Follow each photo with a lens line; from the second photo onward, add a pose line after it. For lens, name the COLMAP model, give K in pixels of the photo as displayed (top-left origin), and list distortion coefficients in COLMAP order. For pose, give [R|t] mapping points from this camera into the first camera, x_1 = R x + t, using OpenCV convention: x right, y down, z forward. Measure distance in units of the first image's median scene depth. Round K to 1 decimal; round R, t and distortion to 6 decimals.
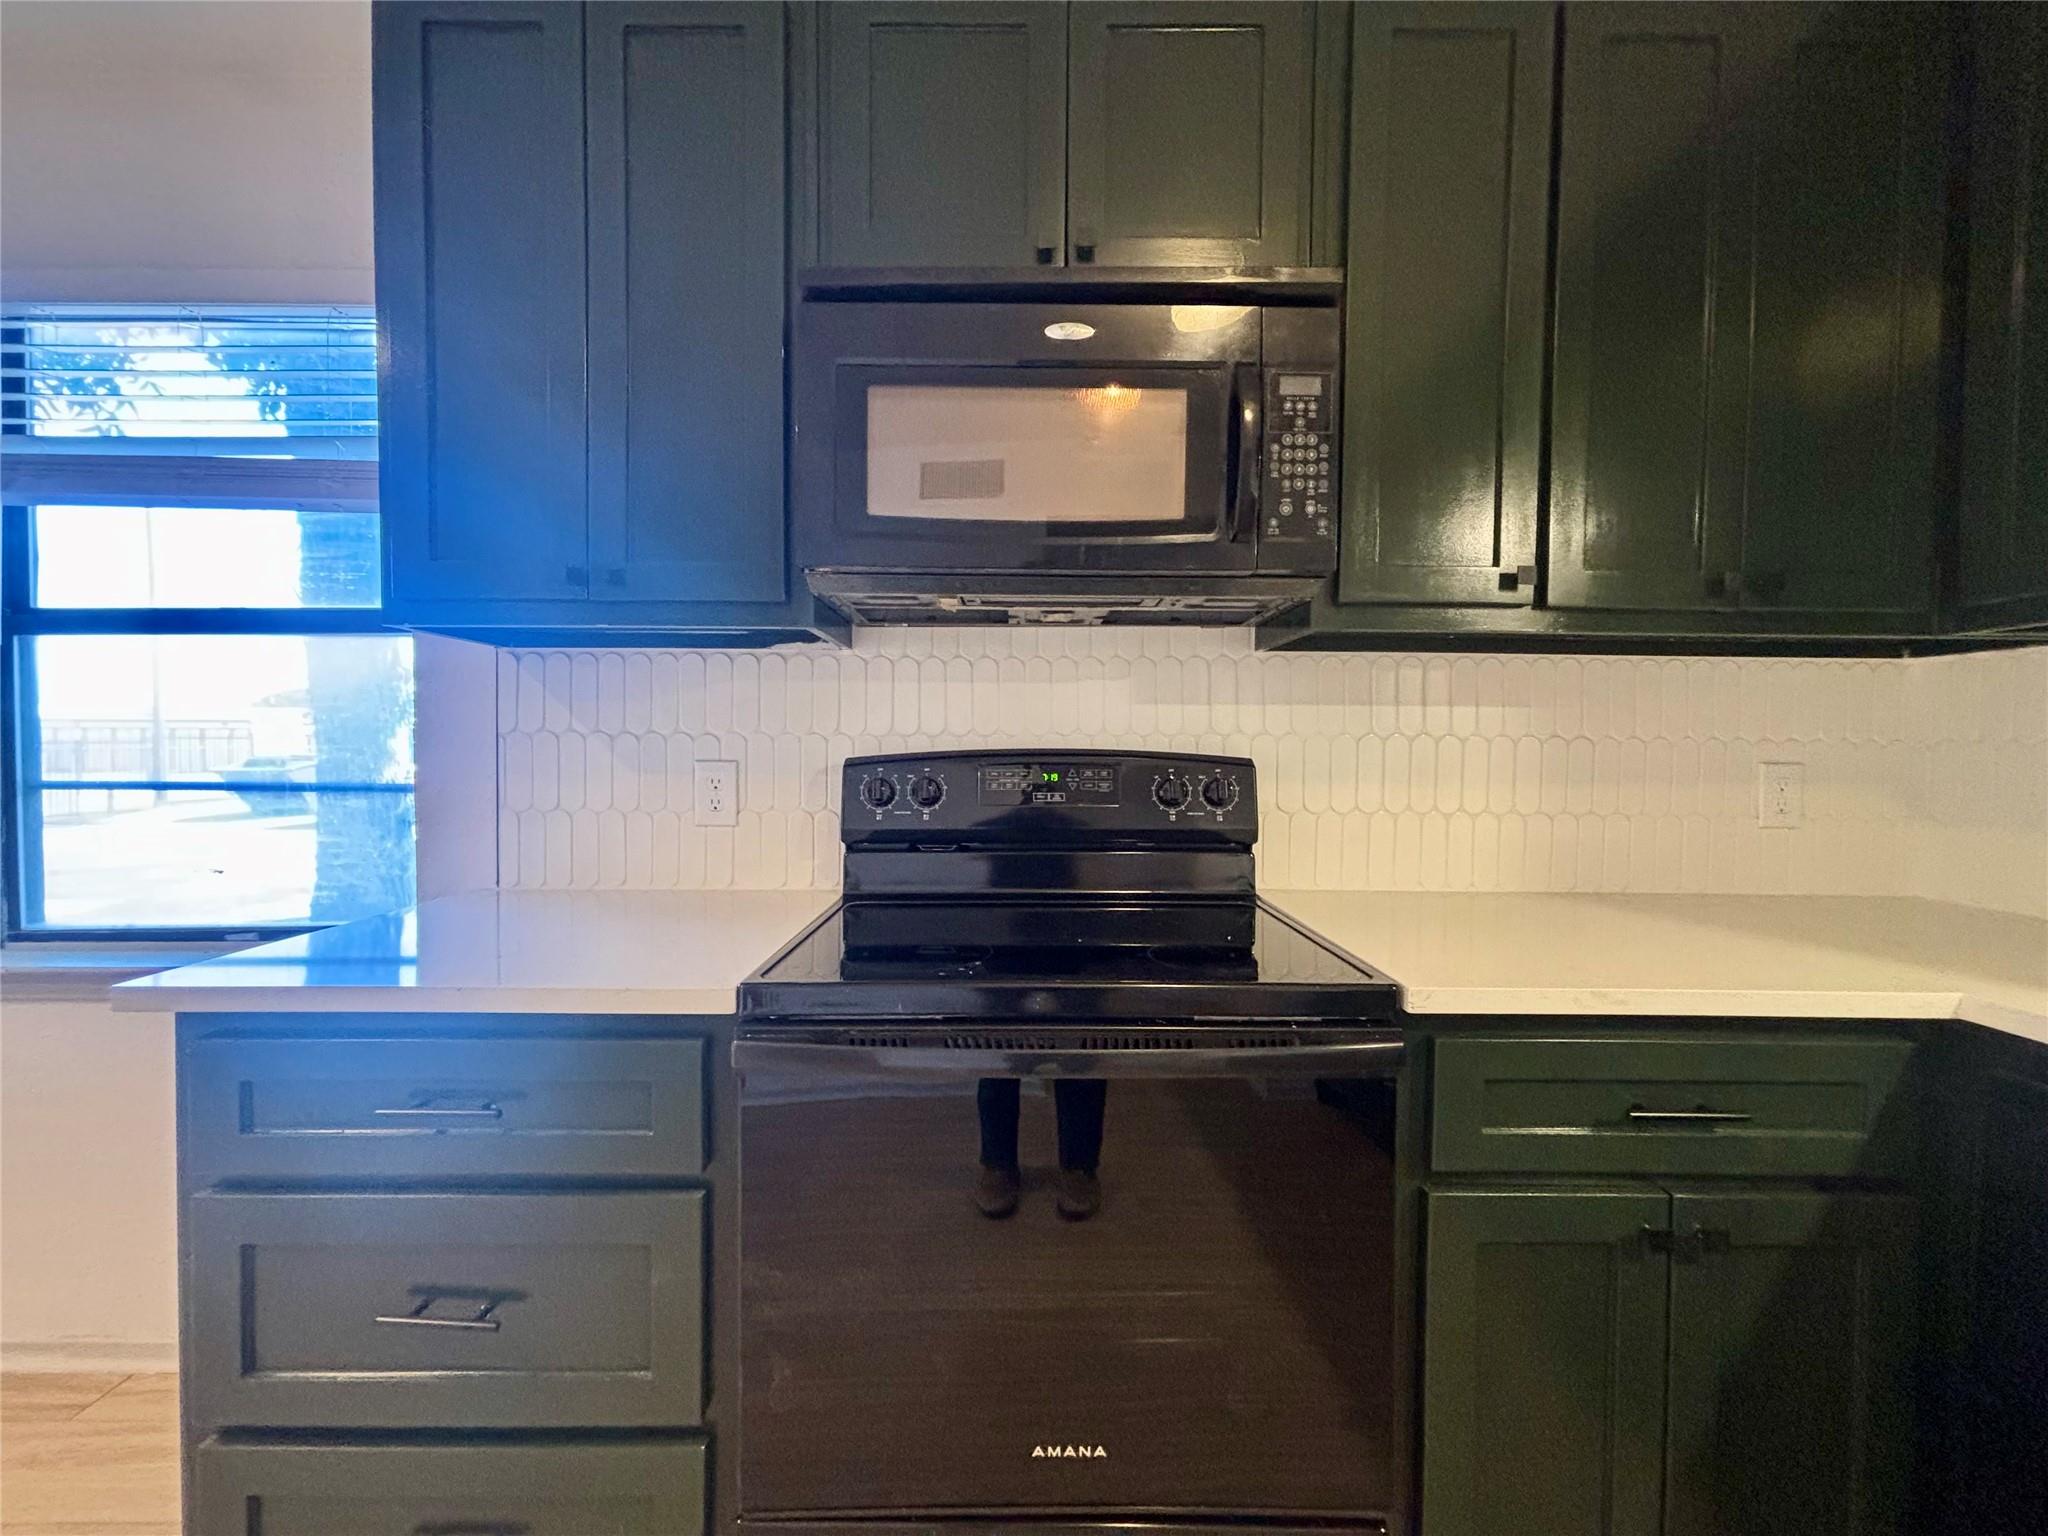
lens RADIAL K [[823.6, 0, 1020.3], [0, 823.6, 769.1], [0, 0, 1]] dist [0.001319, 0.000091]
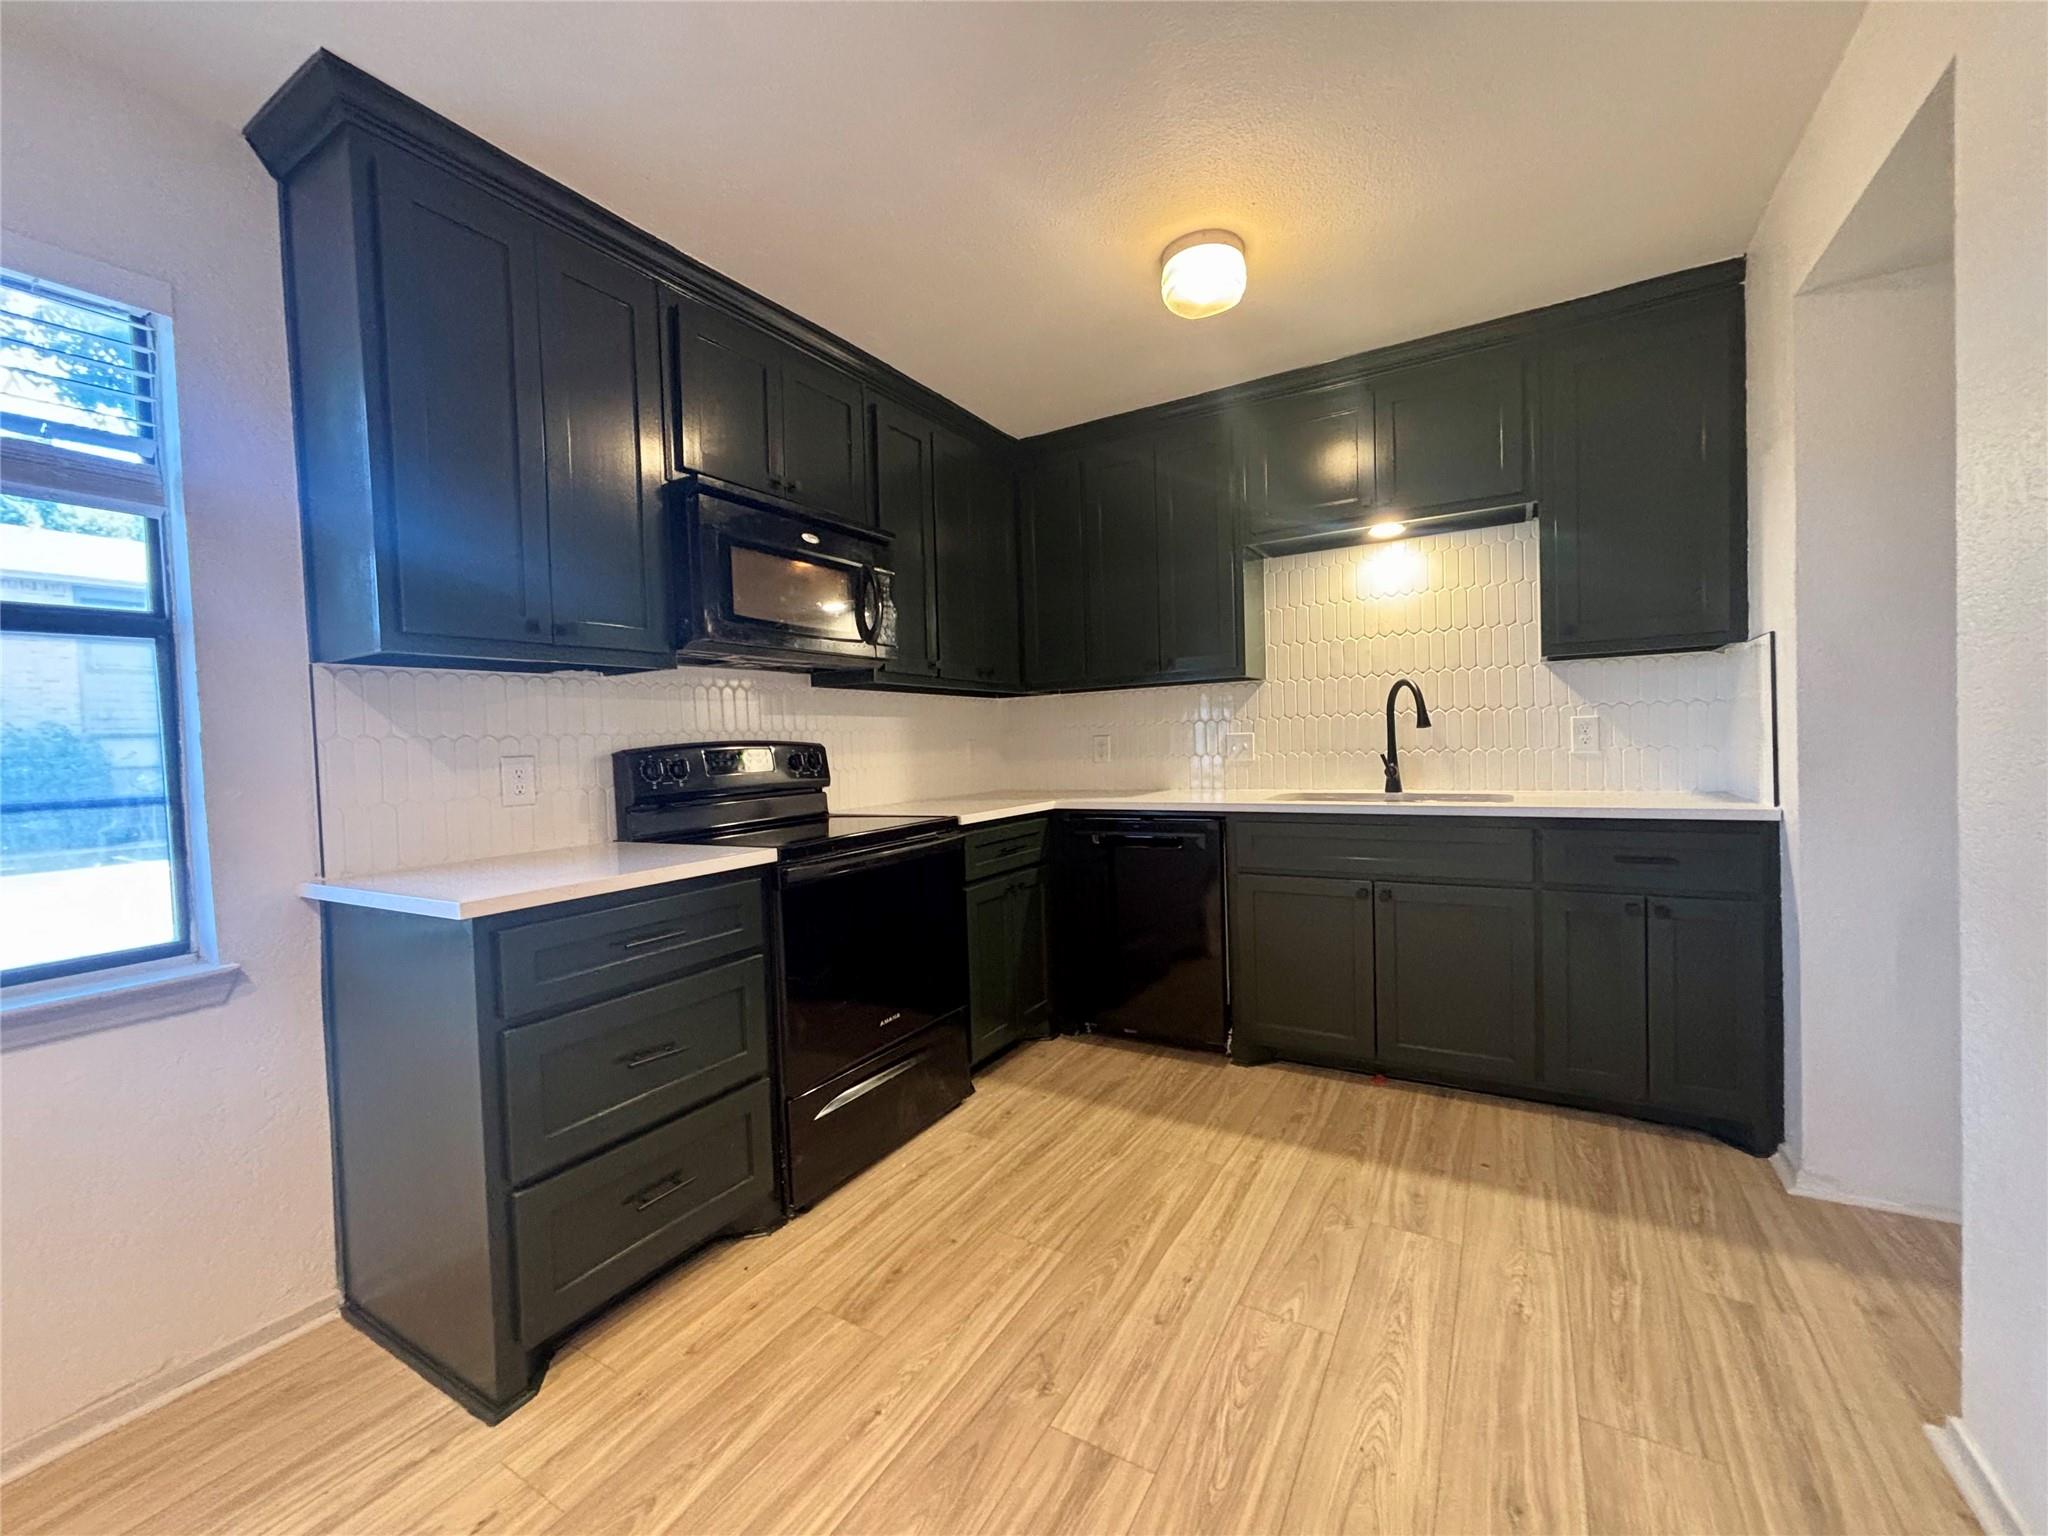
lens RADIAL K [[823.6, 0, 1020.3], [0, 823.6, 769.1], [0, 0, 1]] dist [0.001319, 0.000091]
pose [[0.502483, -0.054705, 0.862855, -1.171980], [0.065795, 0.997522, 0.024927, 0.030792], [-0.862080, 0.044246, 0.504837, -0.381962]]
